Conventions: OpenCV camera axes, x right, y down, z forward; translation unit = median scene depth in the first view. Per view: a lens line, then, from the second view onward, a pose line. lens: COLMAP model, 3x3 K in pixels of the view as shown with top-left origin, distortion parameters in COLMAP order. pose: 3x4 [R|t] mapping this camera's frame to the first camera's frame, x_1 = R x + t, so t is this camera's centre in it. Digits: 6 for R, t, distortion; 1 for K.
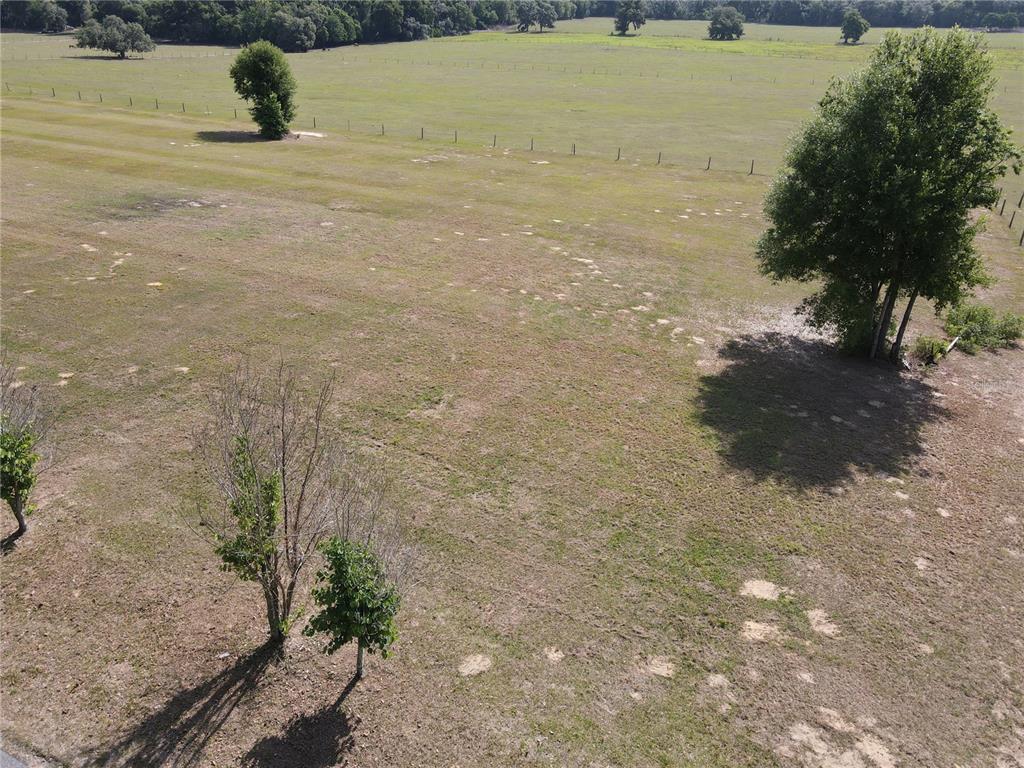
lens RADIAL K [[752.0, 0, 508.5], [0, 752.0, 384.0], [0, 0, 1]] dist [0.008328, 0.001410]
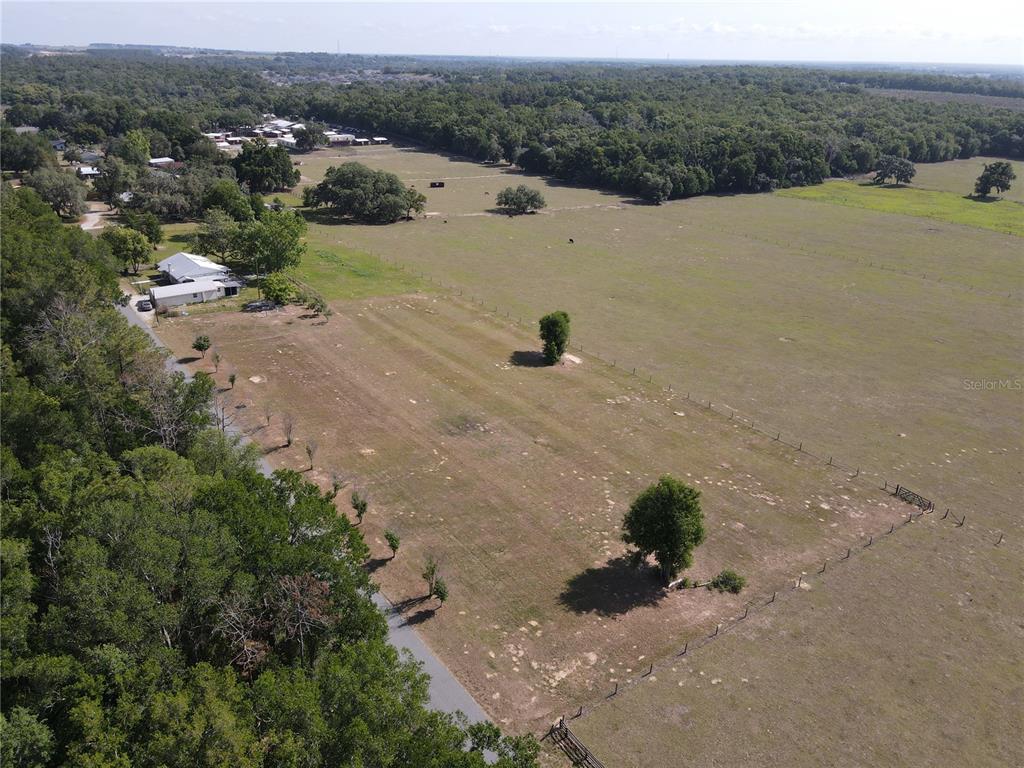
lens RADIAL K [[752.0, 0, 507.0], [0, 752.0, 384.9], [0, 0, 1]] dist [0.008328, 0.001410]
pose [[0.877771, 0.200171, -0.435258, 0.889038], [-0.235643, 0.971423, -0.028465, -0.434596], [0.417121, 0.127551, 0.899856, -1.512887]]
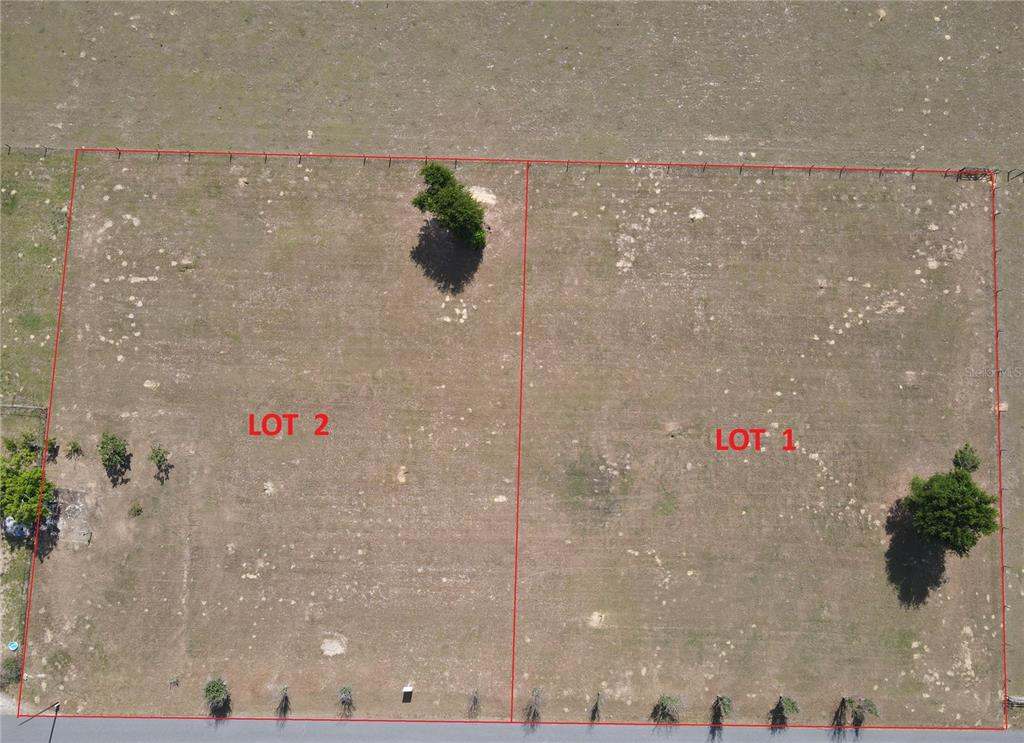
lens RADIAL K [[755.6, 0, 507.1], [0, 755.6, 372.2], [0, 0, 1]] dist [0.004199, 0.011640]
pose [[0.921268, -0.388890, -0.005537, -0.751384], [0.196287, 0.452613, 0.869835, -2.851666], [-0.335764, -0.802438, 0.493312, 0.440055]]
